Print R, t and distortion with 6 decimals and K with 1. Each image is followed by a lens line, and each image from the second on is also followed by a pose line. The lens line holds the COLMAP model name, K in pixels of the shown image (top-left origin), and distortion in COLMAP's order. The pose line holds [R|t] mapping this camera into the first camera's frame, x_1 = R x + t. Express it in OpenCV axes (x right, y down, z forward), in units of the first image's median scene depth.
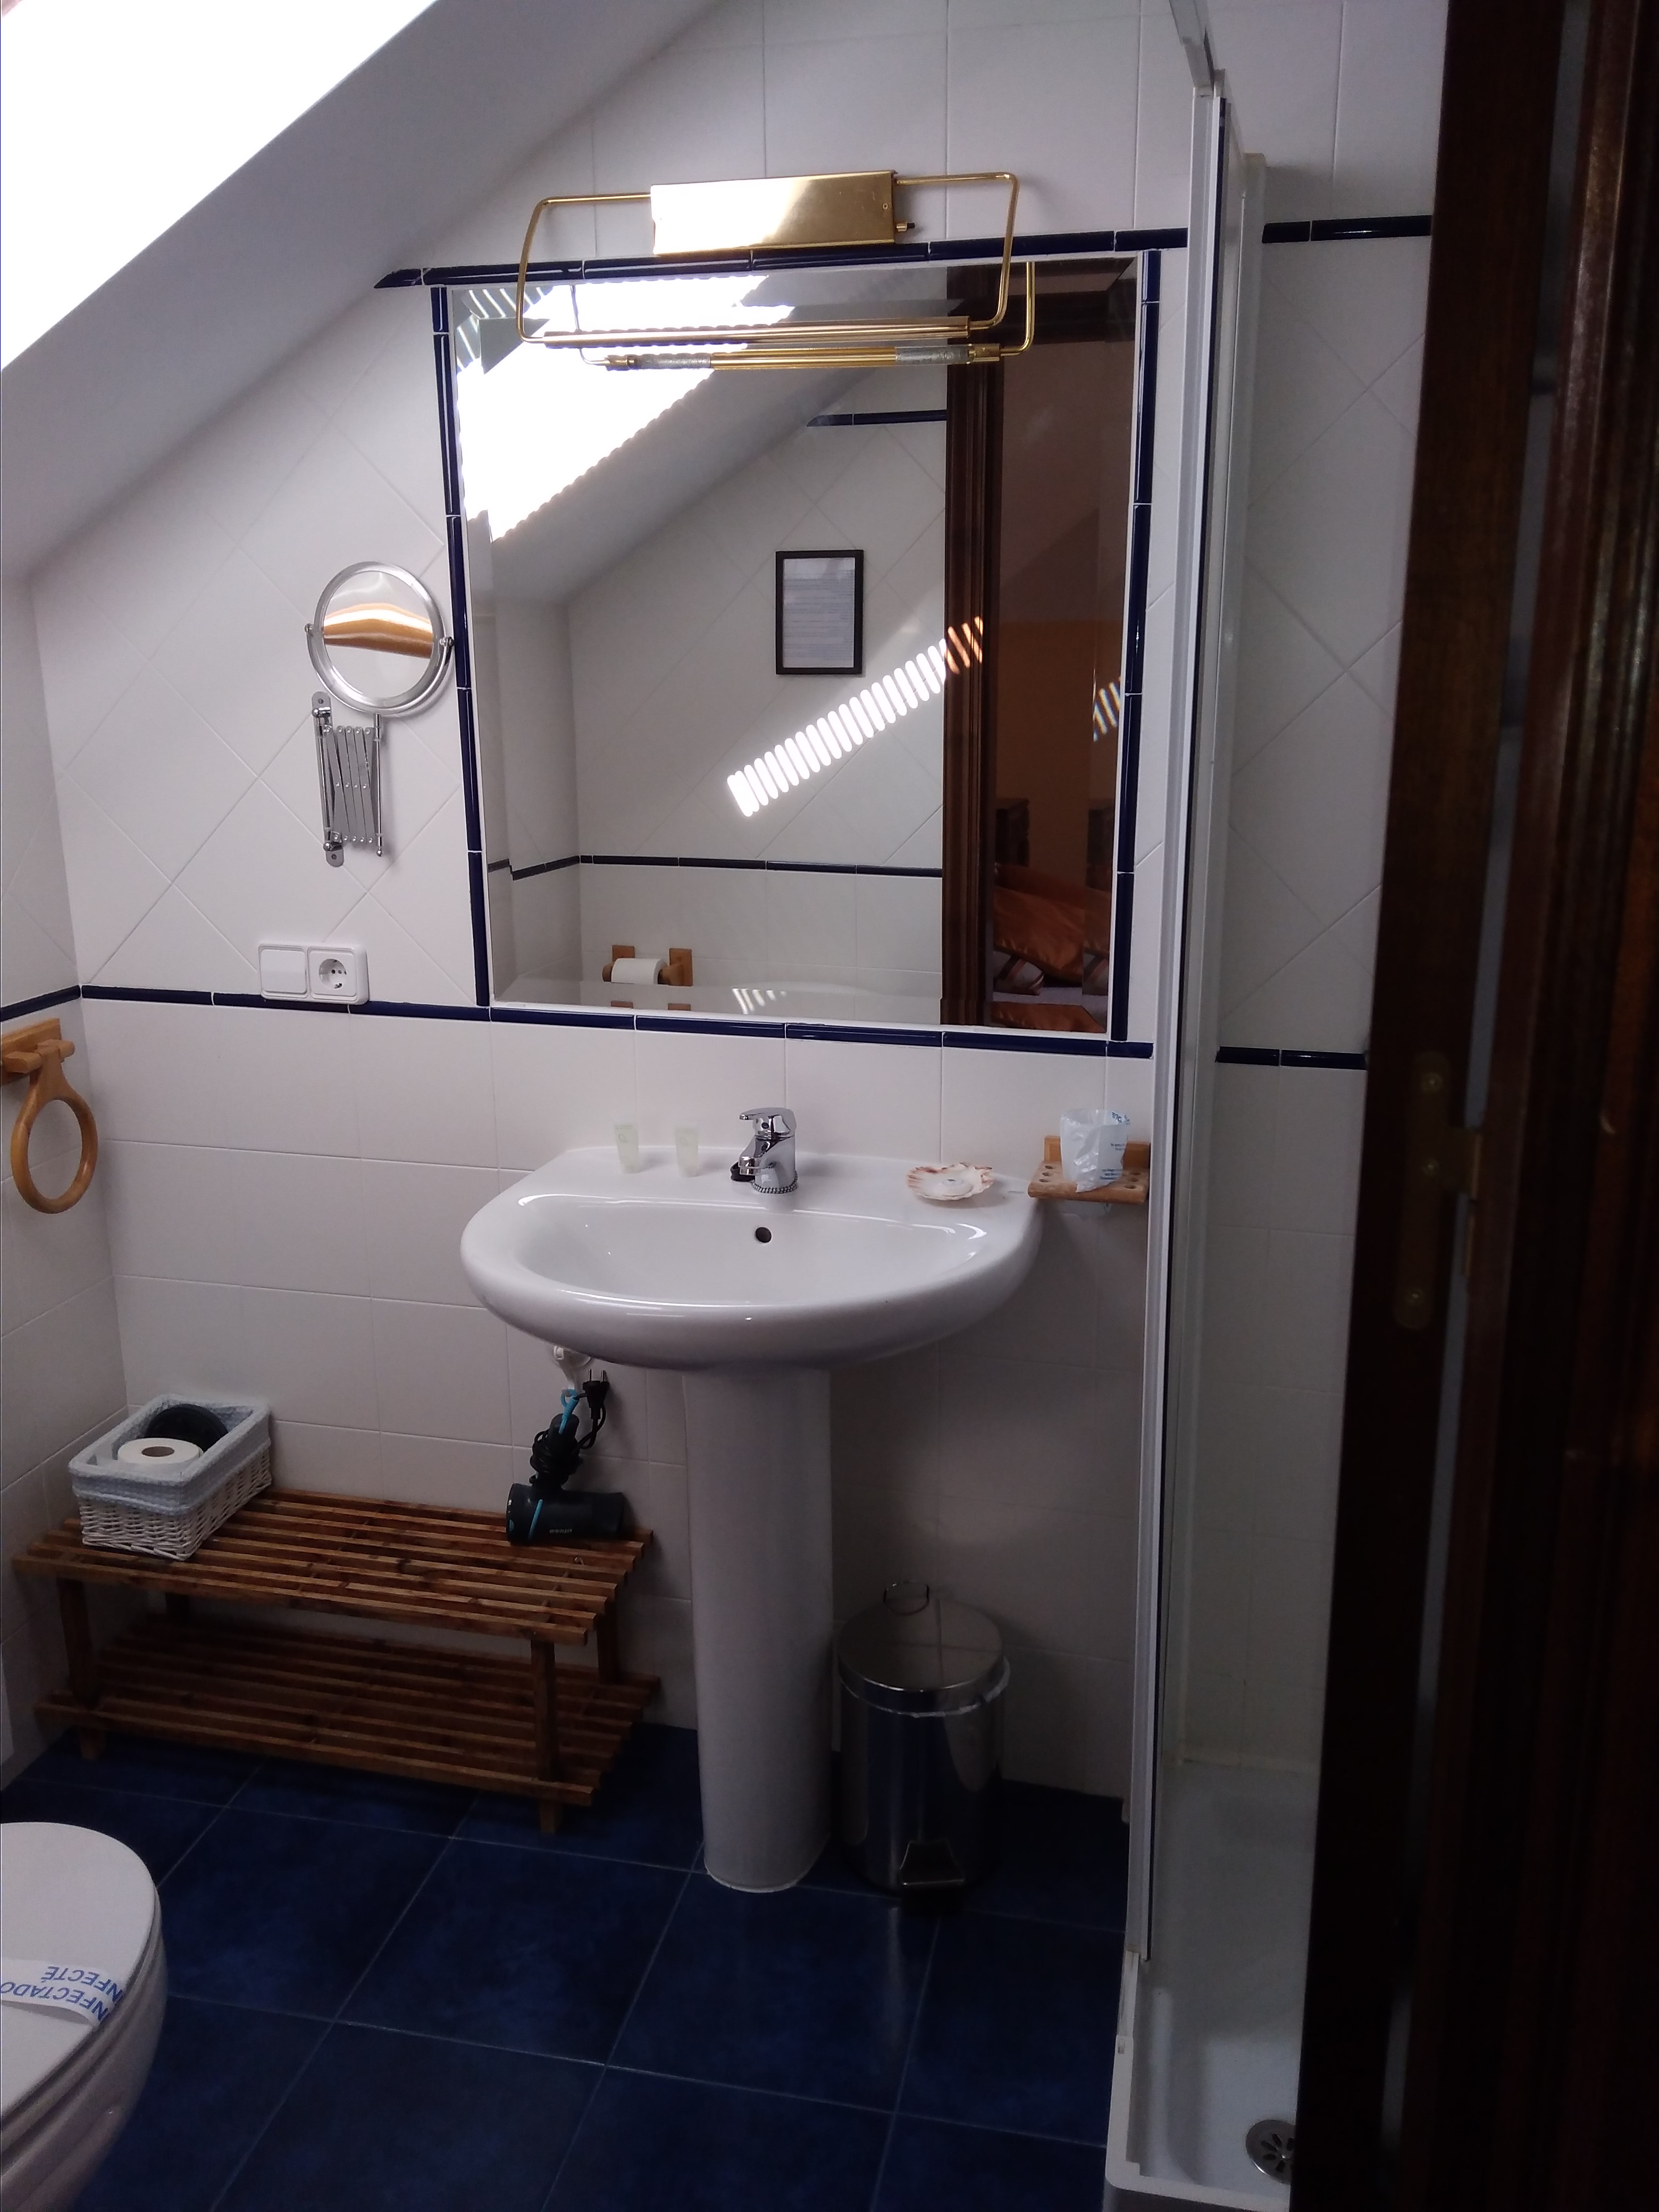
lens RADIAL K [[1798.6, 0, 851.1], [0, 1798.6, 1113.8], [0, 0, 1]] dist [0.097189, -0.144171]
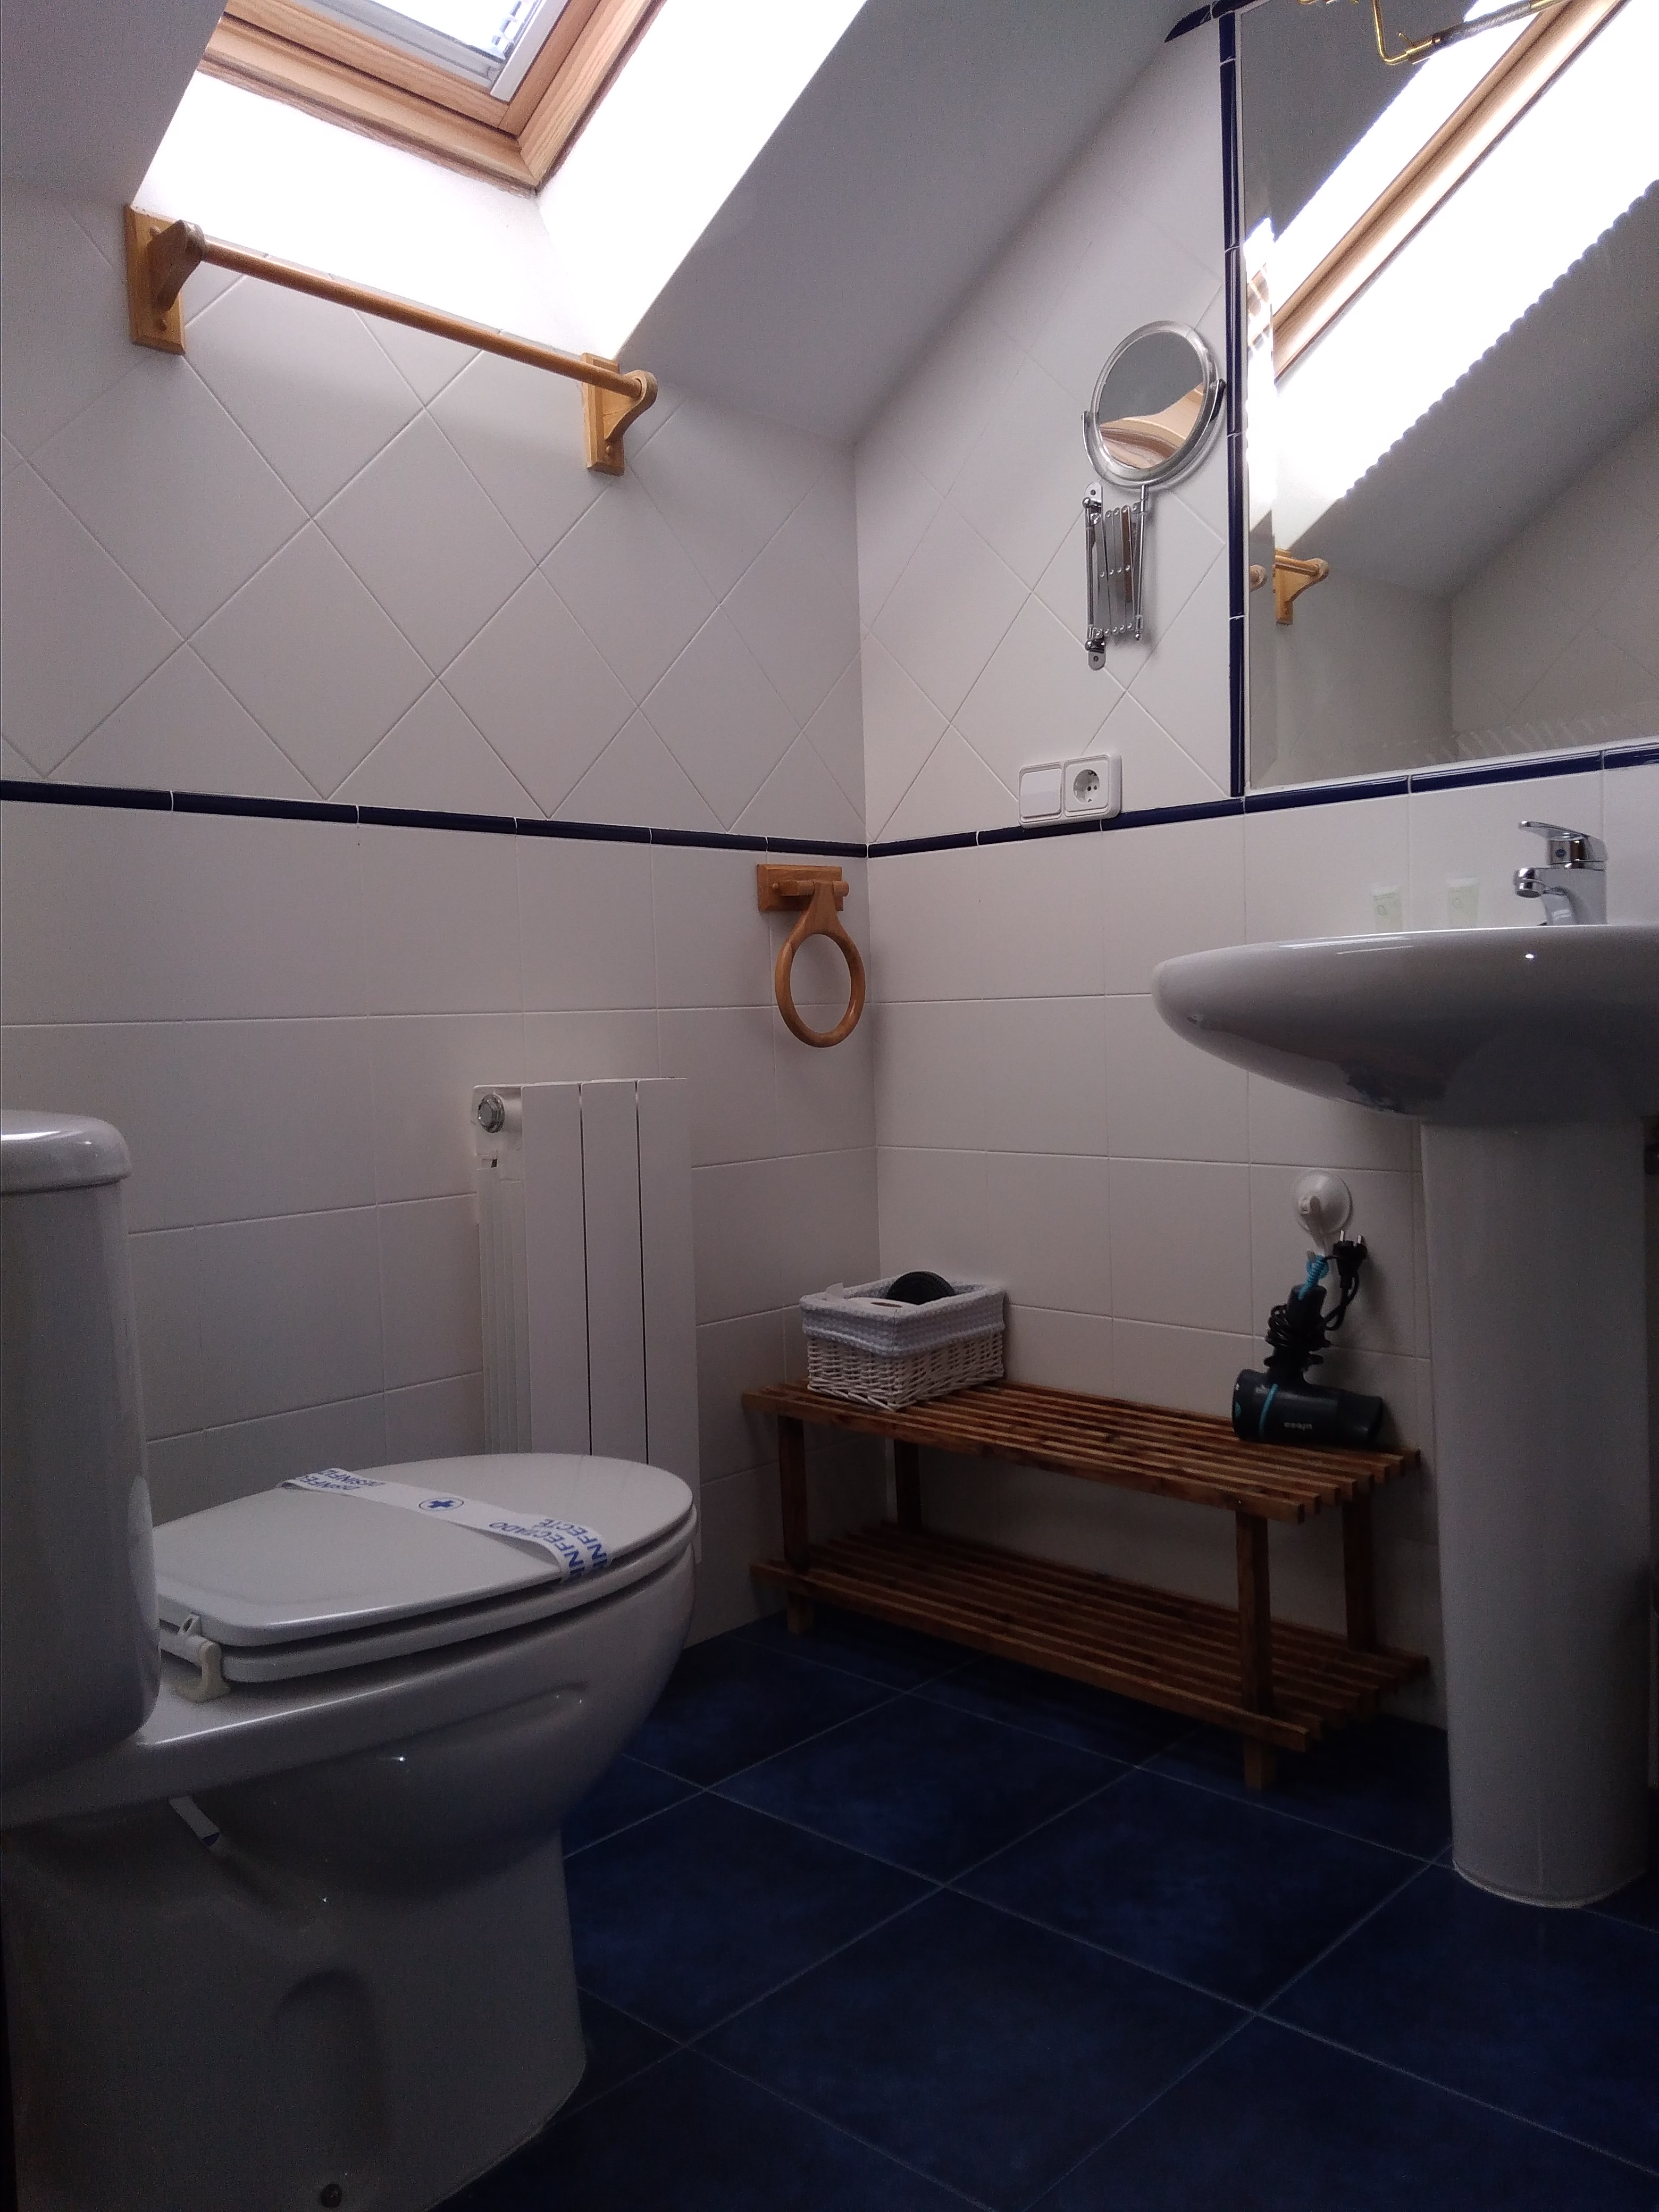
lens RADIAL K [[1798.6, 0, 846.7], [0, 1798.6, 1099.5], [0, 0, 1]] dist [0.097189, -0.144171]
pose [[0.864170, 0.008259, -0.503132, 0.074793], [-0.101567, 0.982149, -0.158327, 0.236822], [0.492843, 0.187923, 0.849583, 0.176573]]
